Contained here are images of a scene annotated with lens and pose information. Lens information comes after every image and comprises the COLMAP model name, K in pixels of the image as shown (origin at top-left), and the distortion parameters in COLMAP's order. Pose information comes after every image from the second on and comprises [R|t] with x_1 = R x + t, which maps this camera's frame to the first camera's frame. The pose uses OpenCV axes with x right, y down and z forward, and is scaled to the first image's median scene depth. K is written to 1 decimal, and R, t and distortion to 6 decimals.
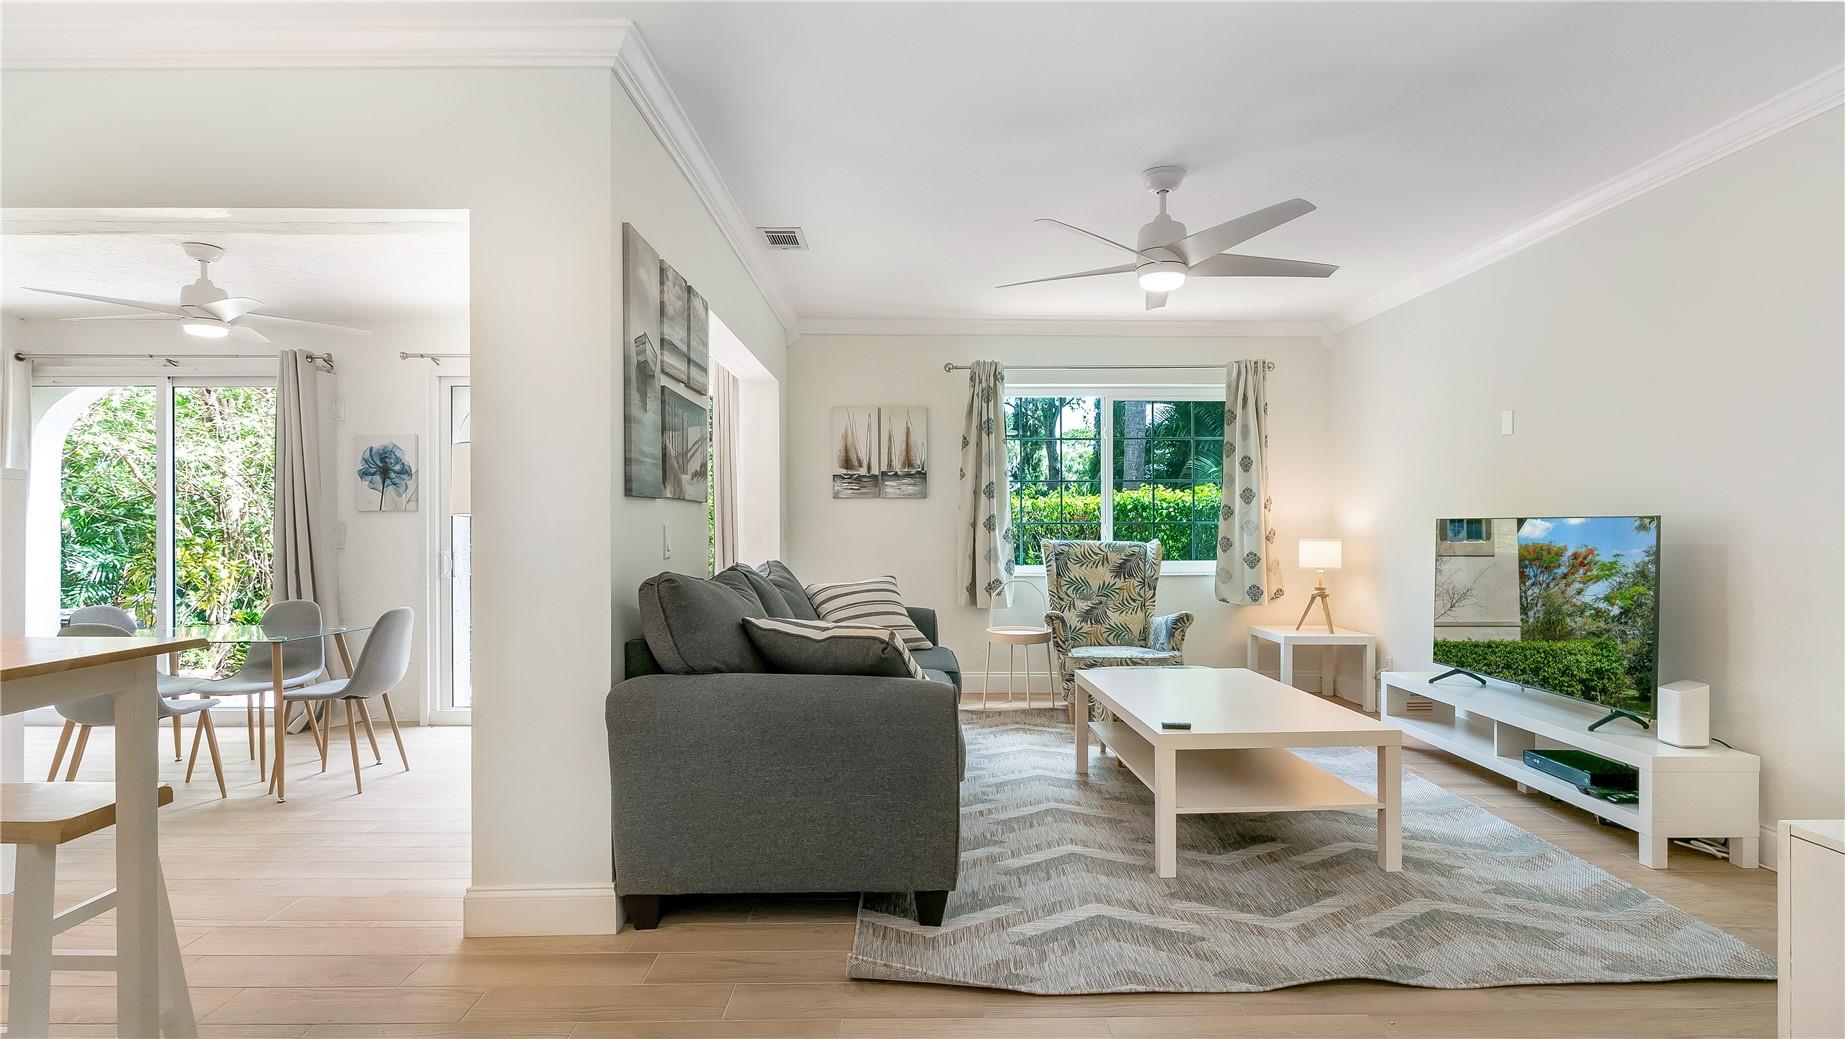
lens RADIAL K [[853.6, 0, 919.7], [0, 853.6, 529.1], [0, 0, 1]] dist [-0.004115, -0.000824]
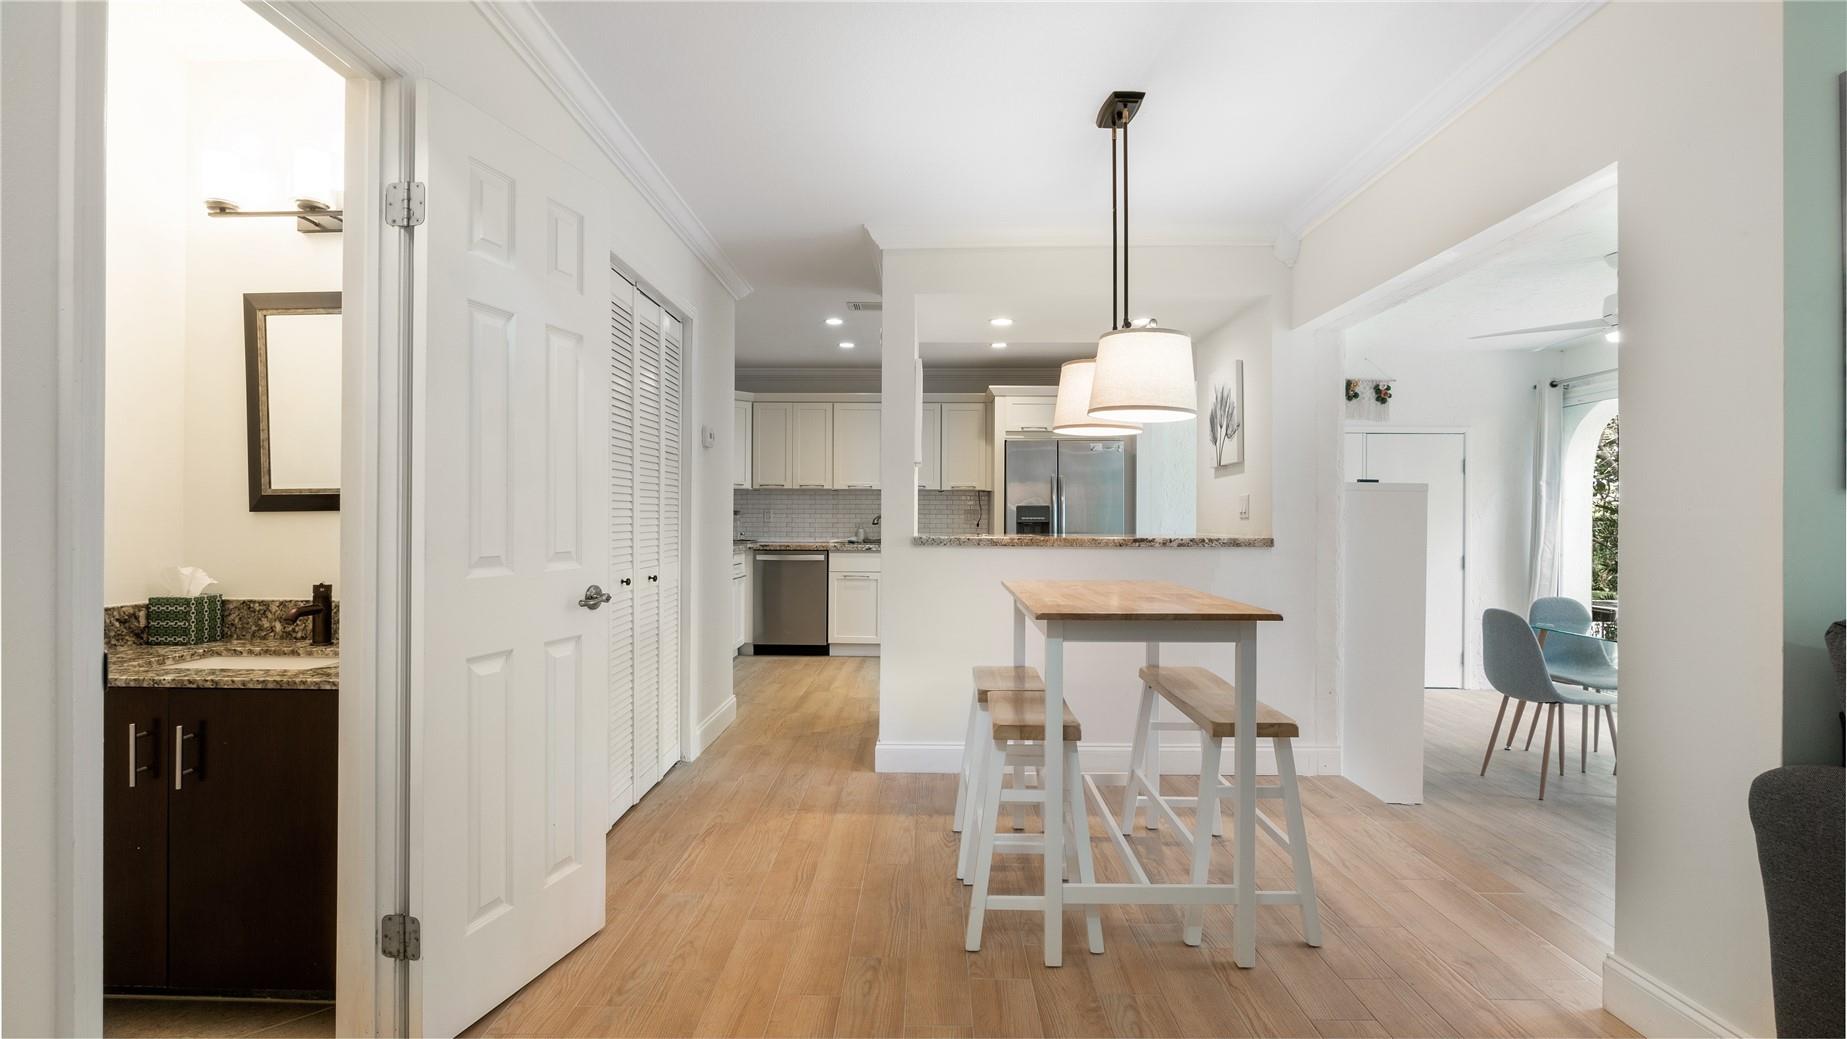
lens RADIAL K [[854.5, 0, 930.3], [0, 854.5, 525.2], [0, 0, 1]] dist [-0.004115, -0.000824]
pose [[-0.006794, 0.005101, -0.999964, 0.143752], [-0.010478, 0.999932, 0.005172, -0.002624], [0.999922, 0.010513, -0.006740, 0.141719]]
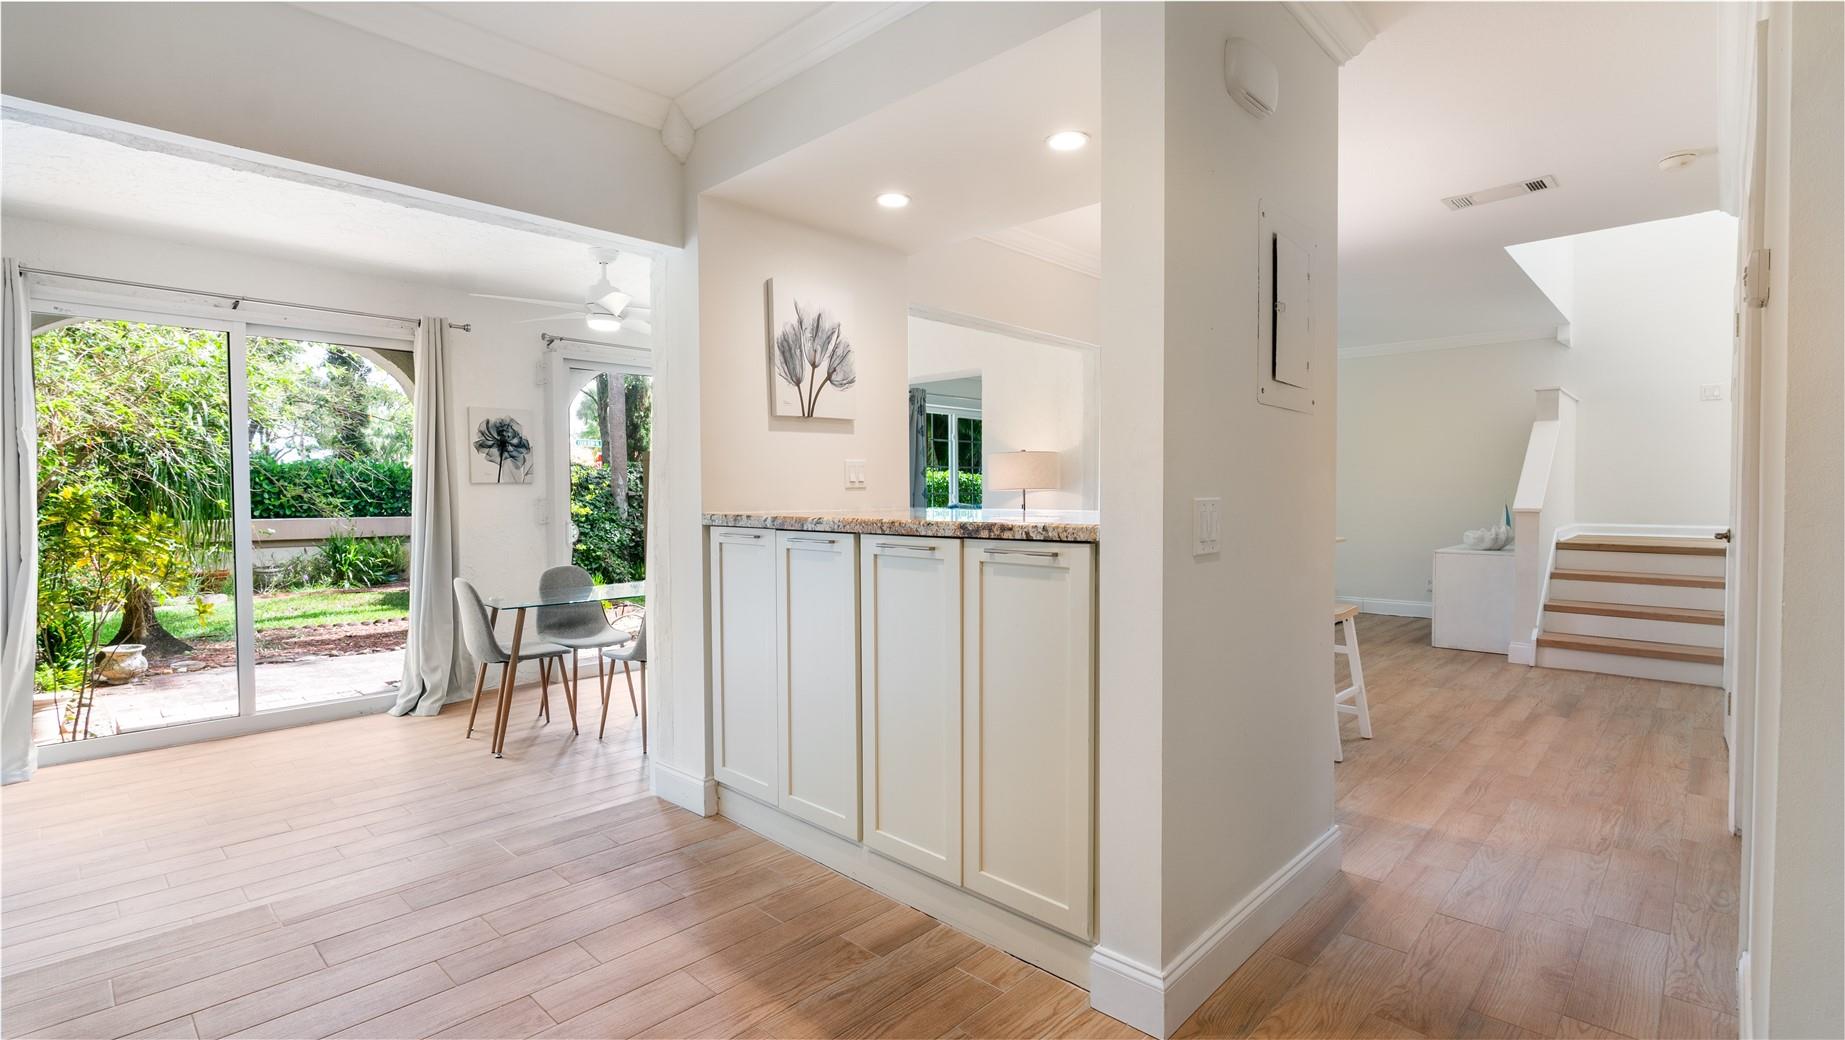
lens RADIAL K [[846.1, 0, 915.5], [0, 846.1, 517.7], [0, 0, 1]] dist [-0.003259, 0.001236]
pose [[0.692819, -0.024795, 0.720685, -1.075313], [0.008513, 0.999620, 0.026209, -0.002470], [-0.721061, -0.012023, 0.692767, -0.061223]]
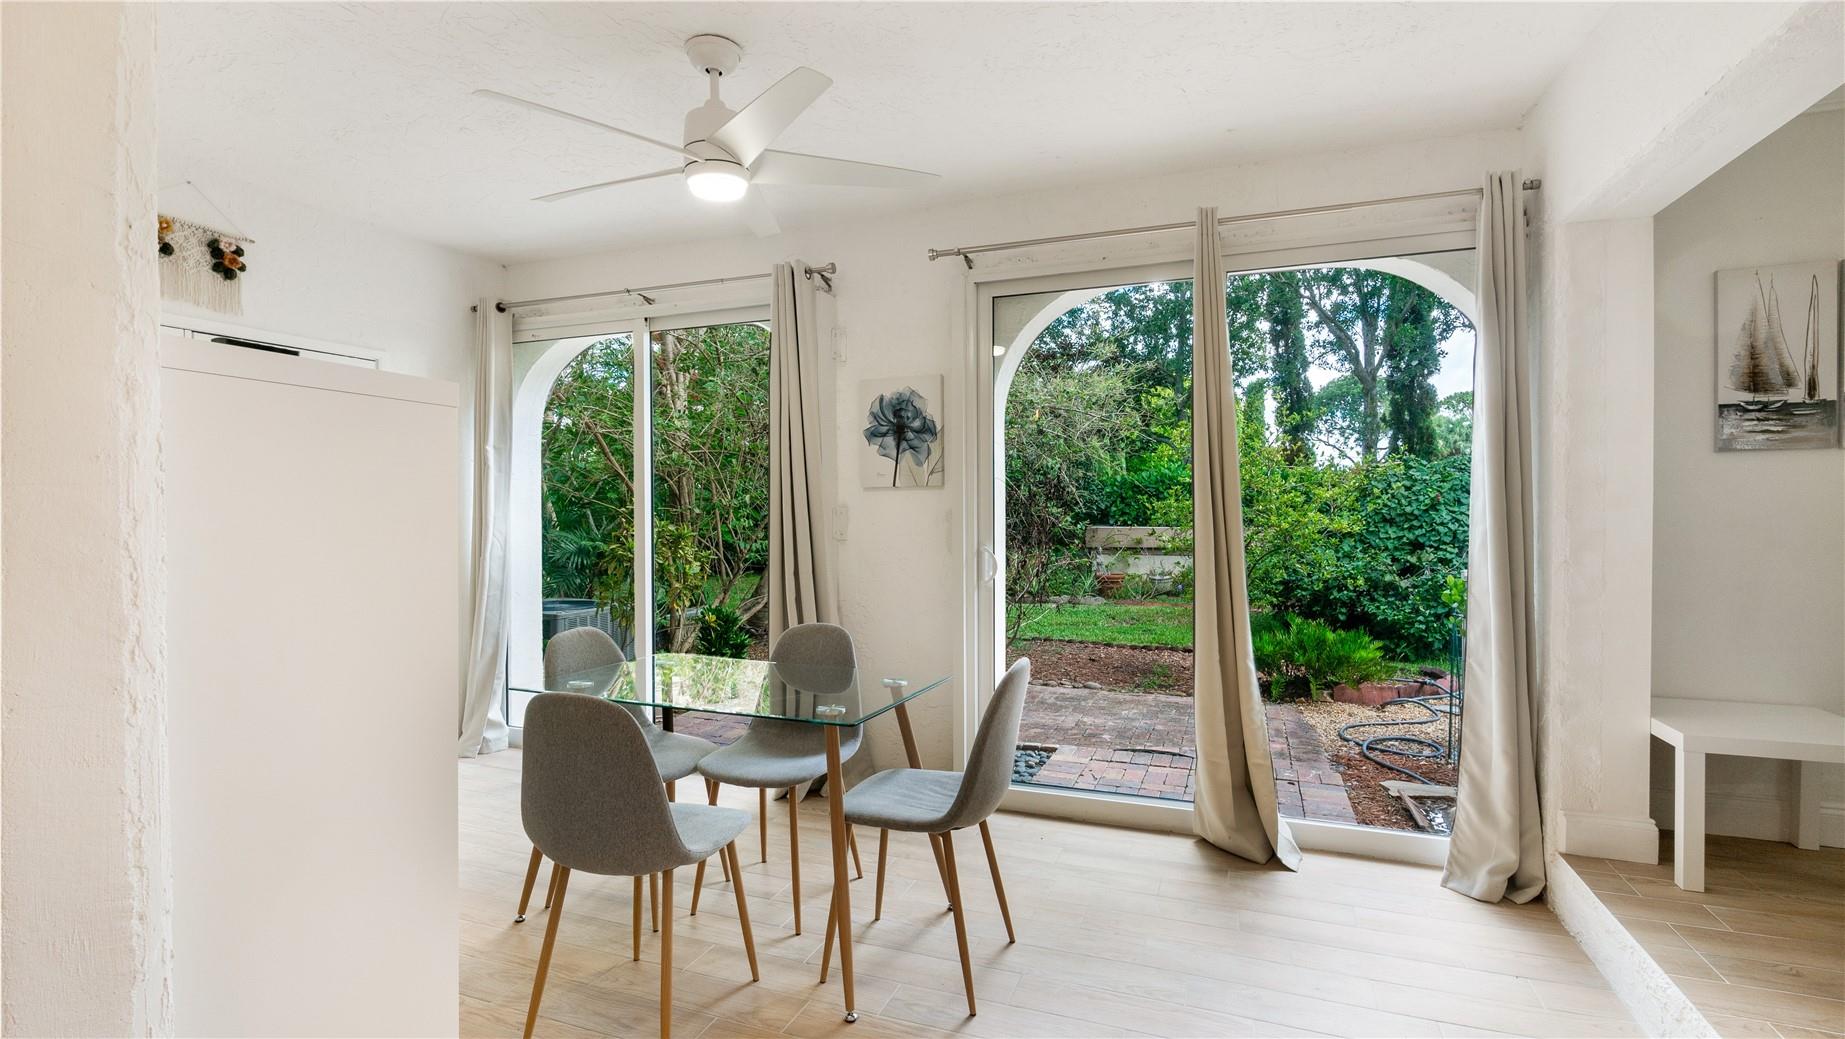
lens RADIAL K [[853.6, 0, 927.6], [0, 853.6, 511.0], [0, 0, 1]] dist [-0.004115, -0.000824]
pose [[0.930462, -0.001682, -0.366386, -0.372907], [0.002360, 0.999996, 0.001402, -0.002894], [0.366382, -0.002169, 0.930462, 0.383360]]
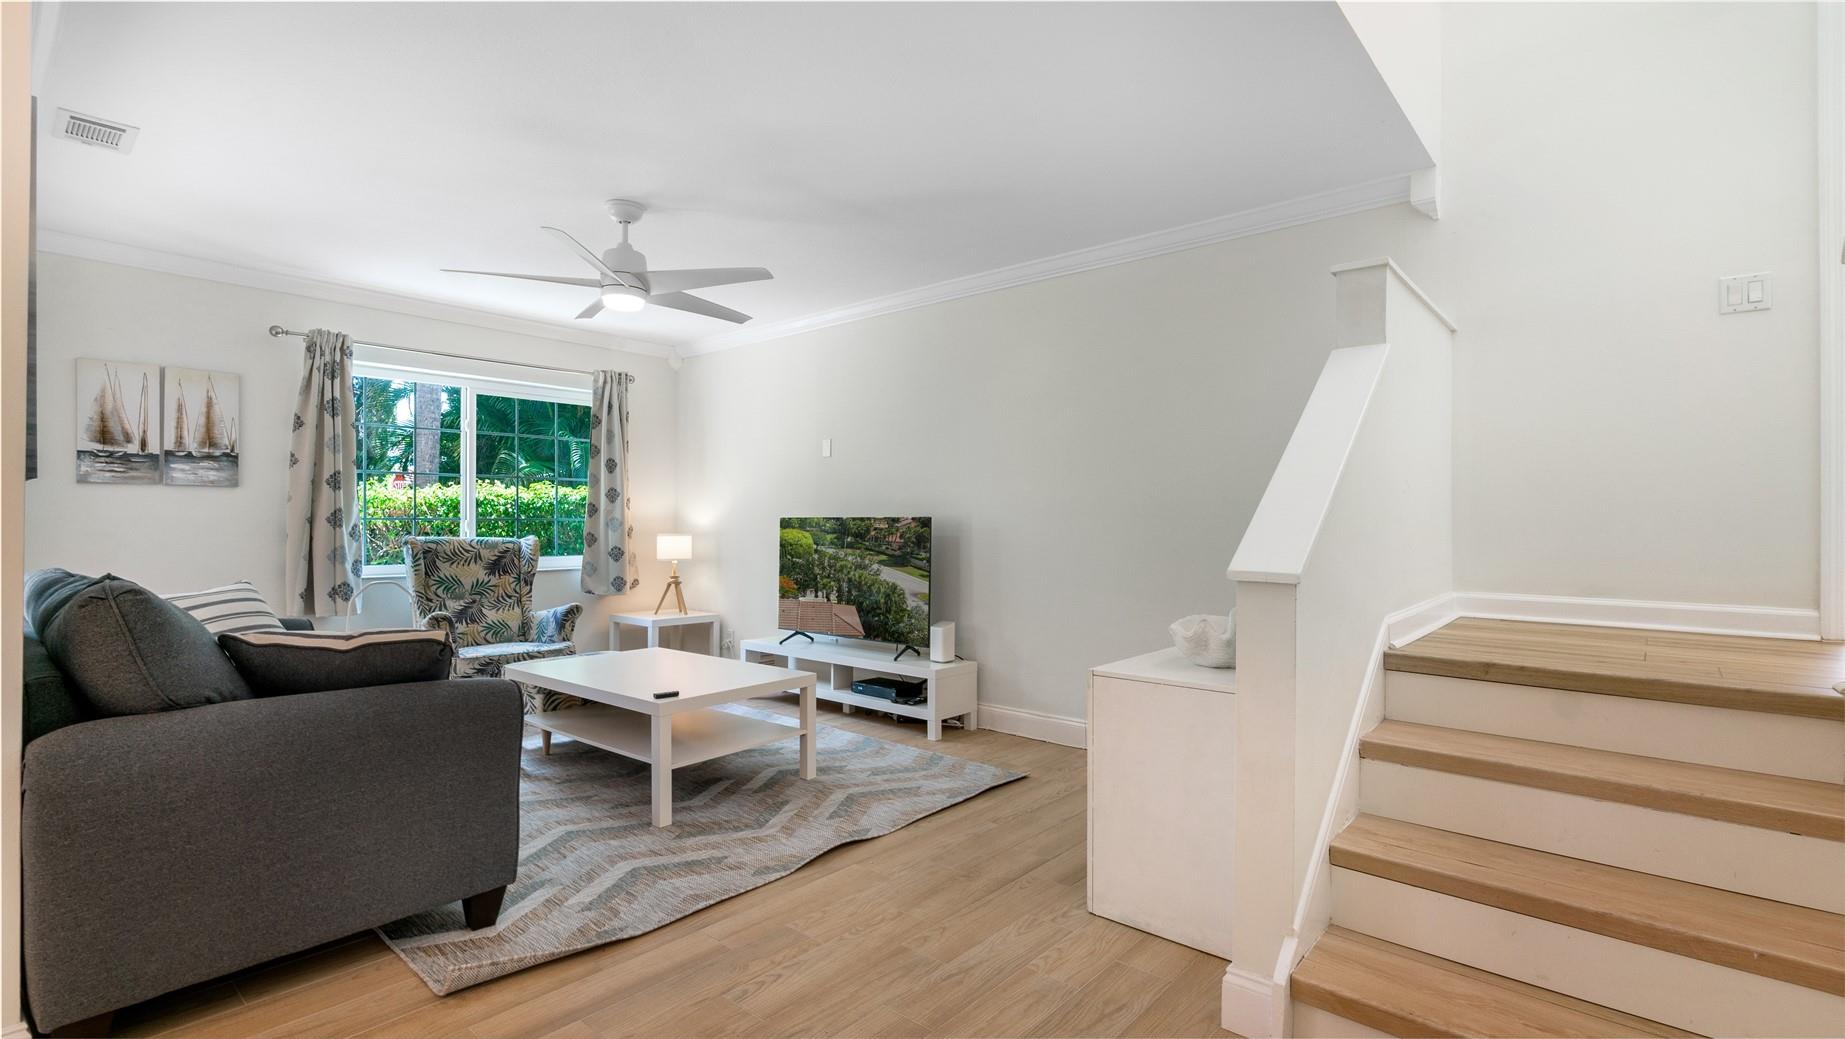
lens RADIAL K [[853.6, 0, 912.9], [0, 853.6, 516.9], [0, 0, 1]] dist [-0.004115, -0.000824]
pose [[0.667399, 0.007460, 0.744663, -0.174588], [0.000194, 0.999948, -0.010192, 0.000403], [-0.744700, 0.006947, 0.667363, -0.012501]]
